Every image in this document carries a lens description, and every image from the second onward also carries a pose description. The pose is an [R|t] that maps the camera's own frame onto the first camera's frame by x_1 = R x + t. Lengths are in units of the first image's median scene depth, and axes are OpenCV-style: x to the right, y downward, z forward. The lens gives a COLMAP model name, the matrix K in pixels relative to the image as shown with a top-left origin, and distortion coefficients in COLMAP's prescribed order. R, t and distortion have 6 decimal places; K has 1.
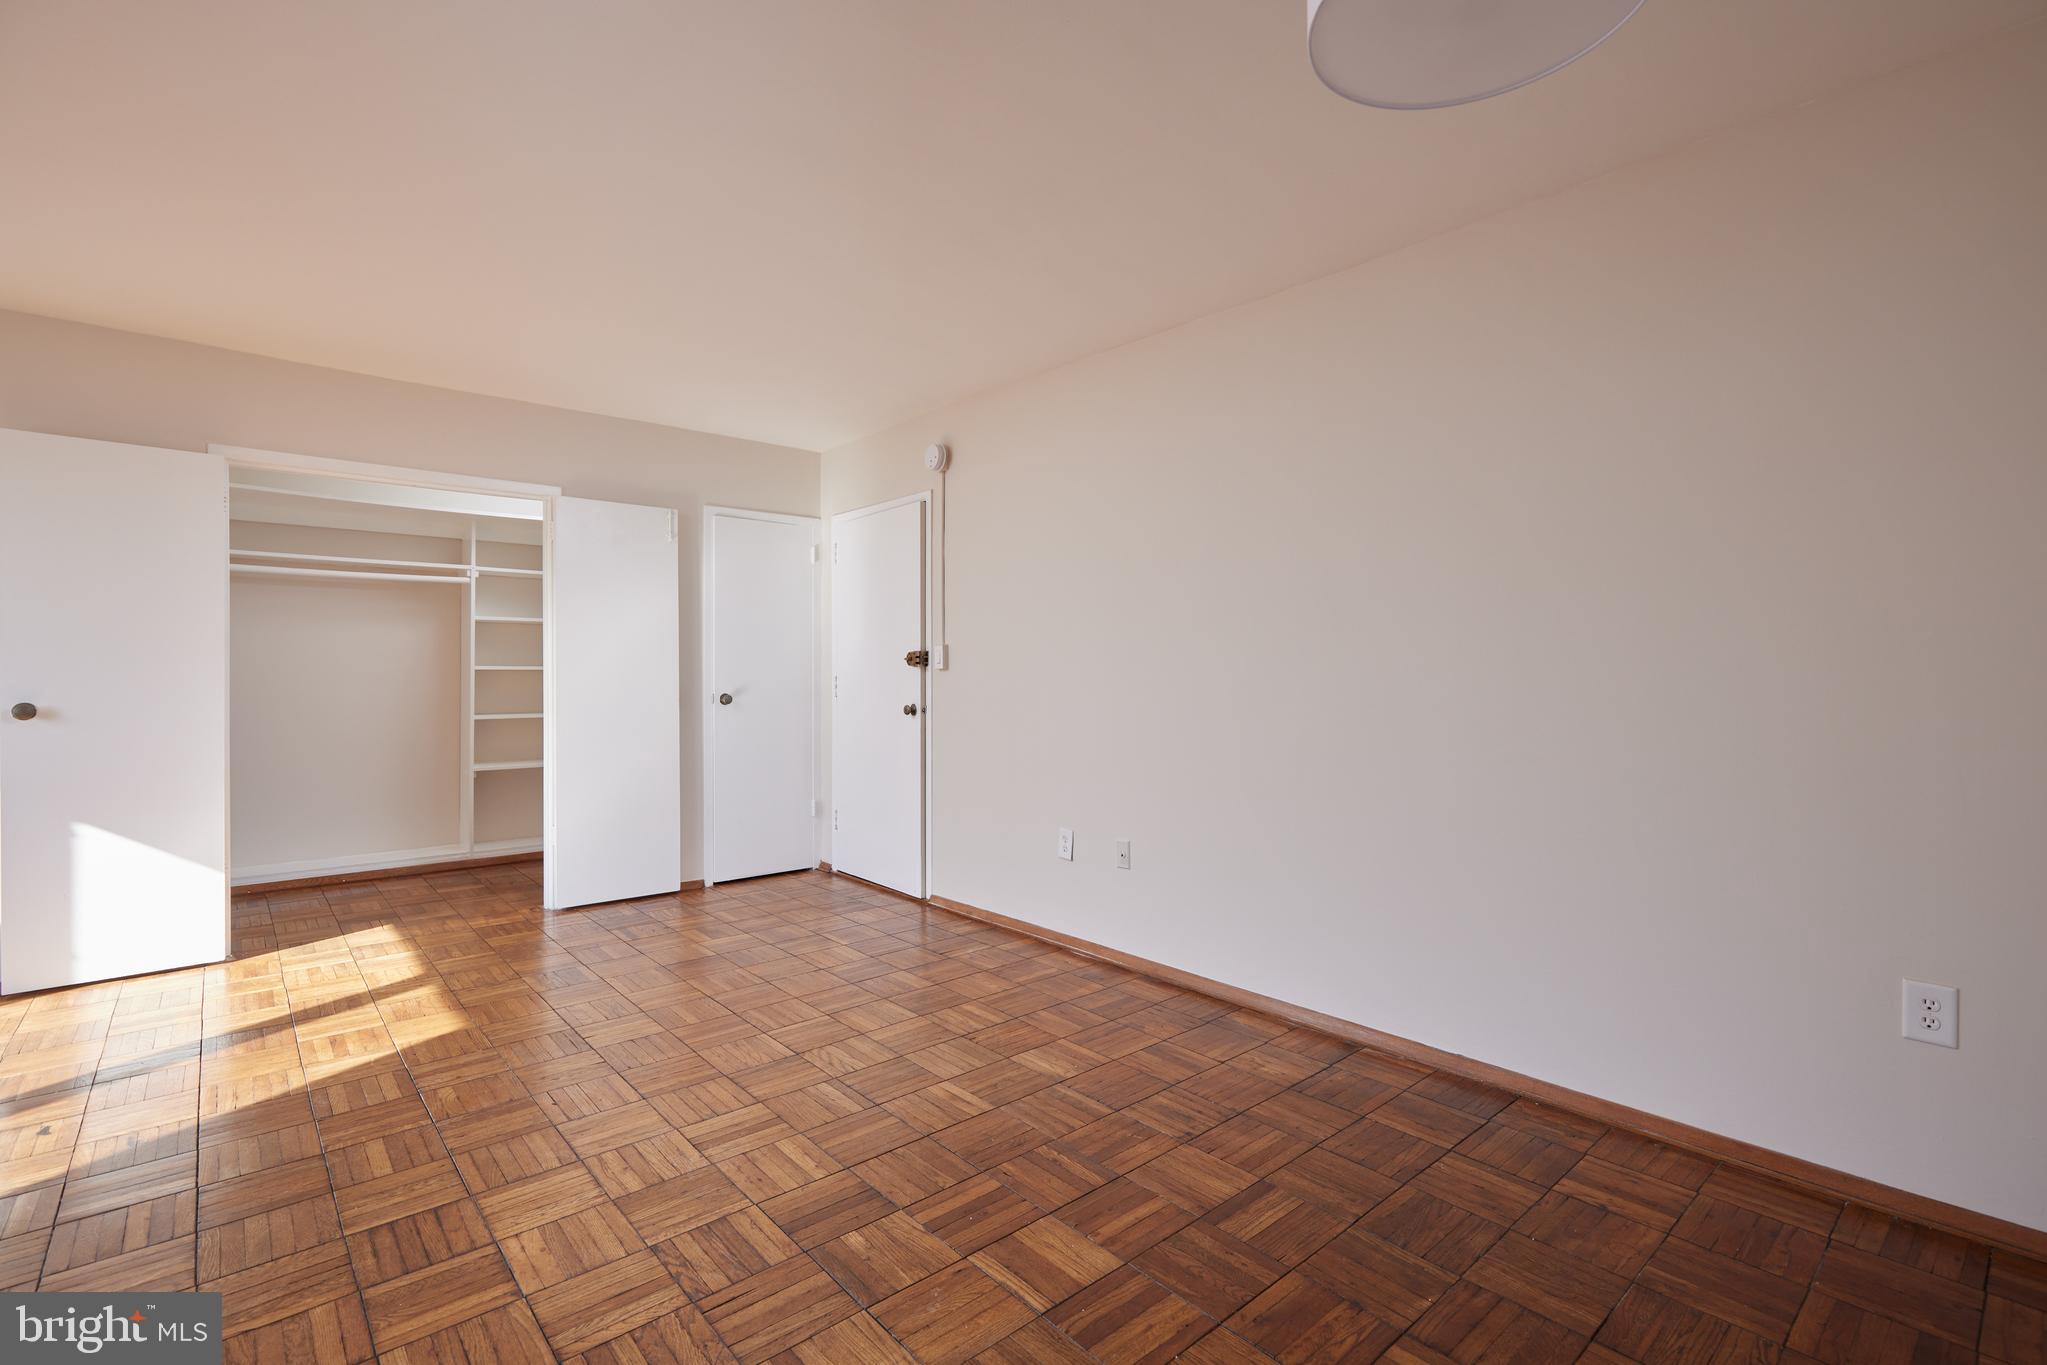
lens RADIAL K [[934.3, 0, 1035.0], [0, 934.3, 683.1], [0, 0, 1]] dist [0.000998, 0.000647]
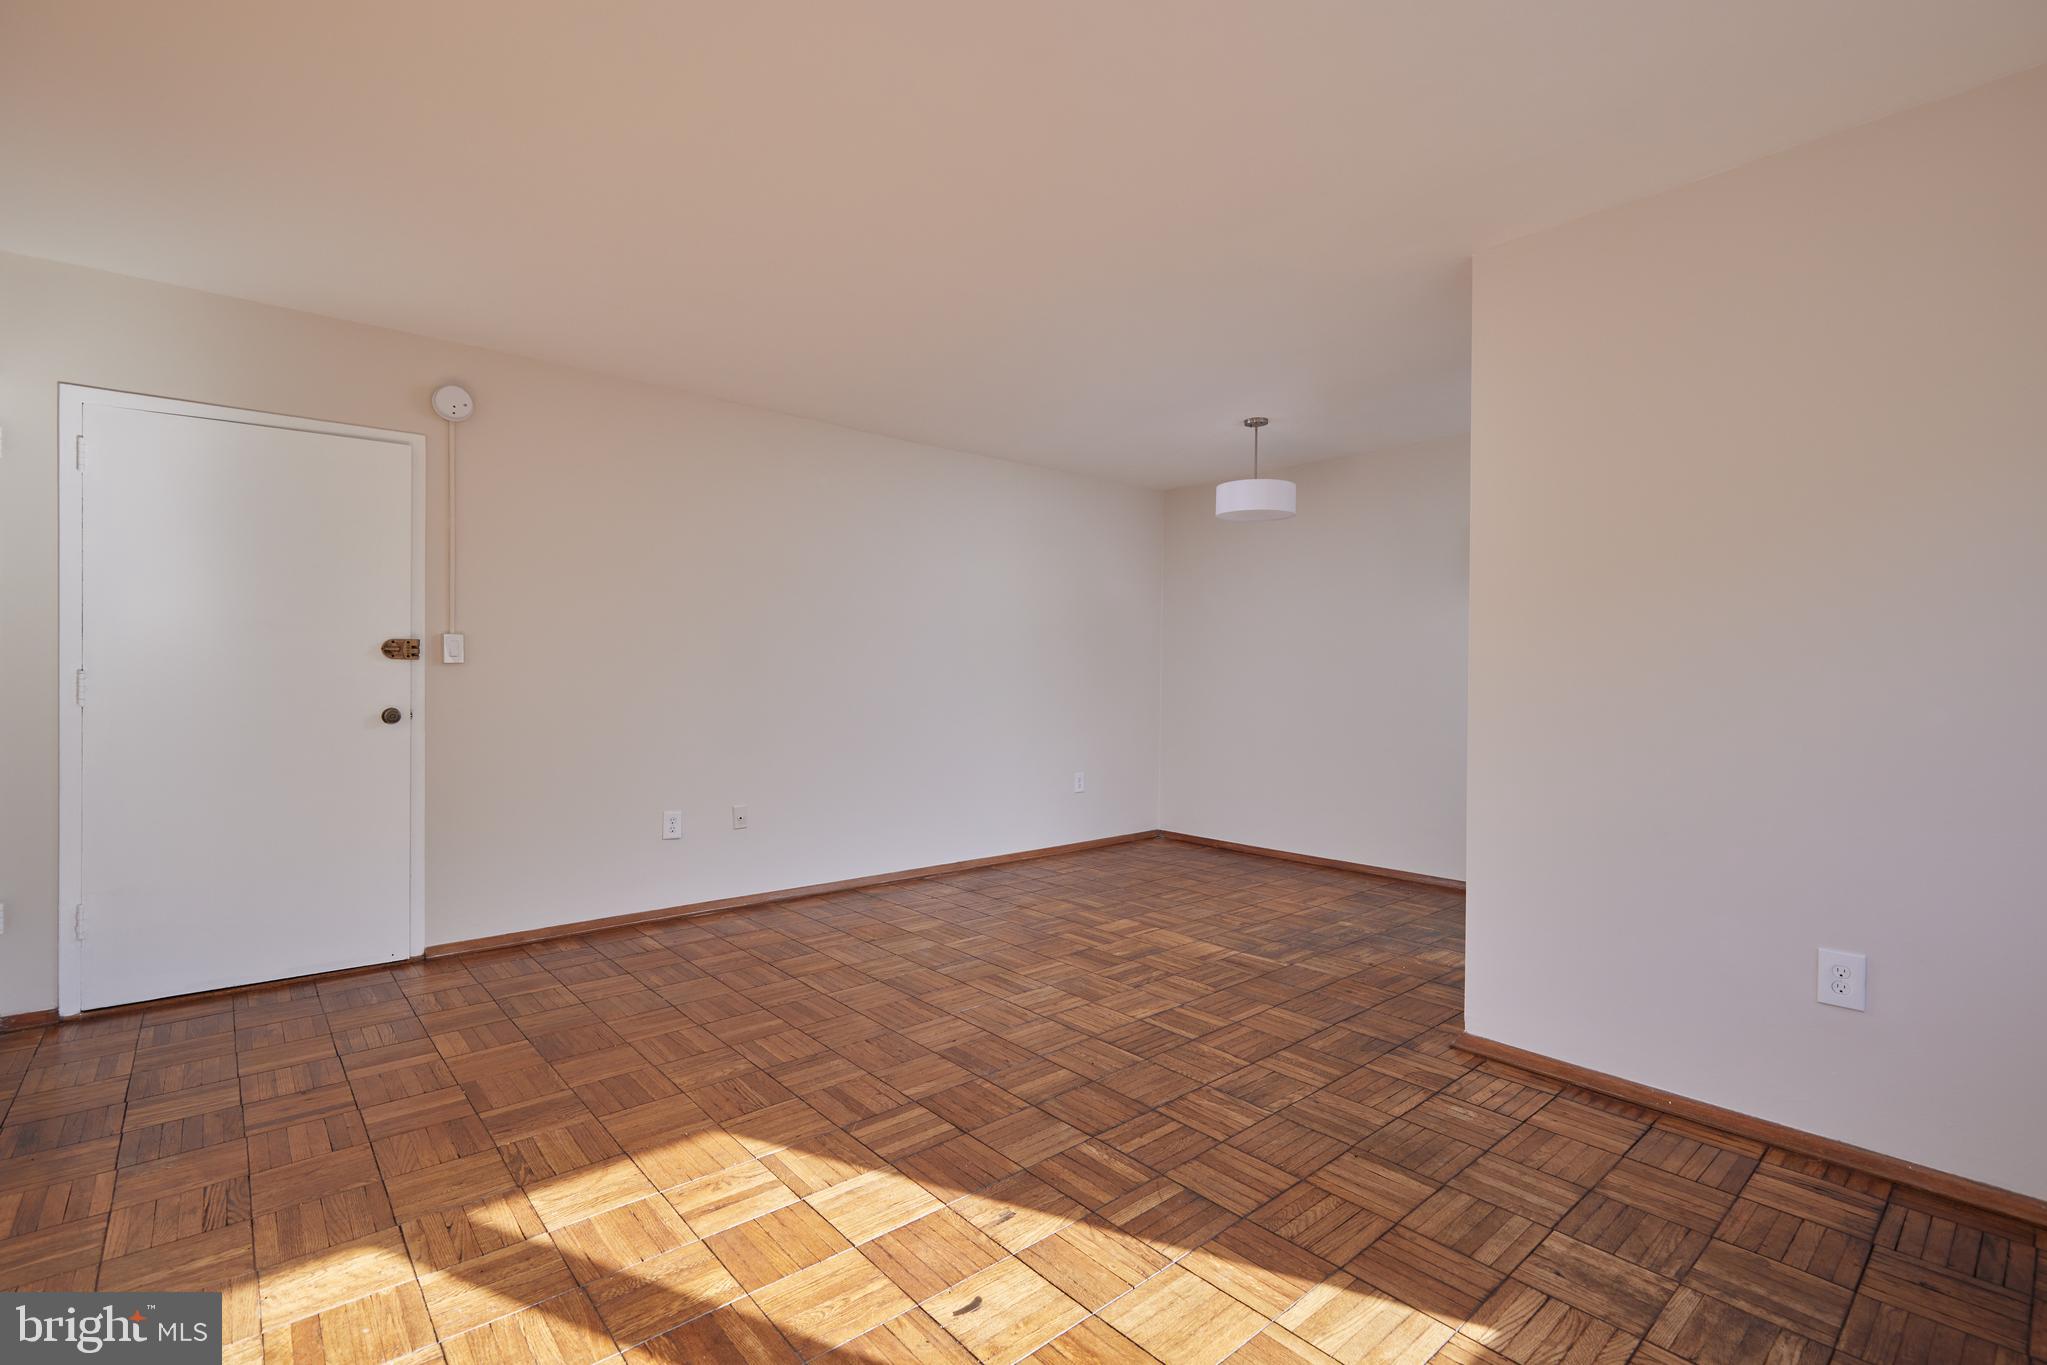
lens RADIAL K [[934.3, 0, 1020.2], [0, 934.3, 674.6], [0, 0, 1]] dist [0.000998, 0.000647]
pose [[0.012221, 0.000684, 0.999925, -1.757378], [0.004340, 0.999990, -0.000737, -0.008847], [-0.999916, 0.004349, 0.012218, 0.937656]]
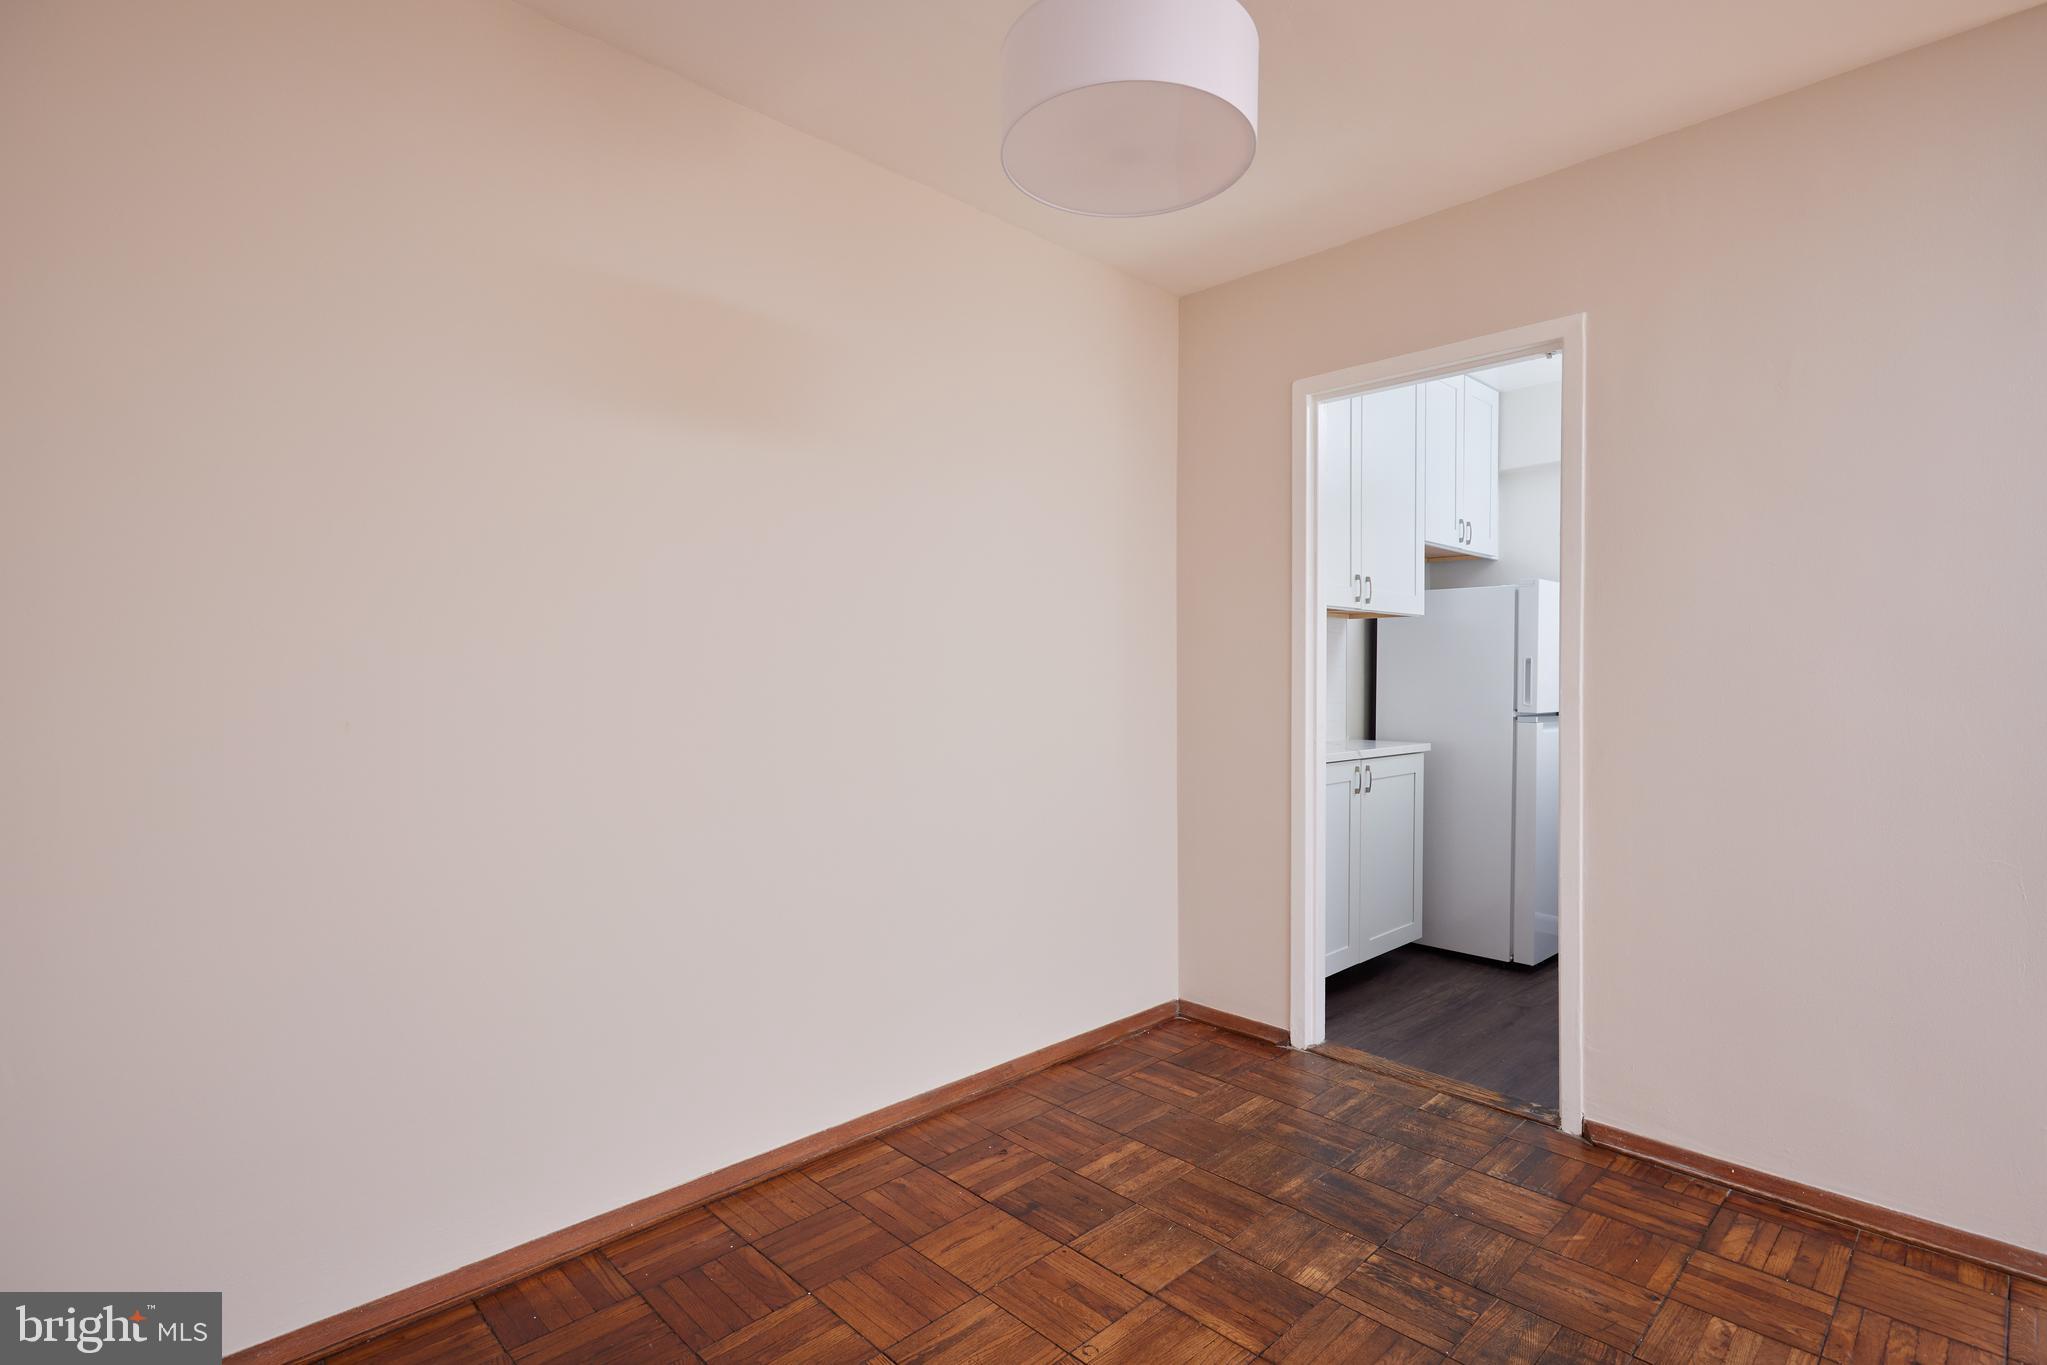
lens RADIAL K [[993.6, 0, 1031.8], [0, 993.6, 681.4], [0, 0, 1]] dist [-0.004534, -0.000934]
pose [[-0.998994, 0.003937, -0.044666, 0.307657], [0.003298, 0.999891, 0.014367, -0.014598], [0.044717, 0.014206, -0.998899, 1.110112]]
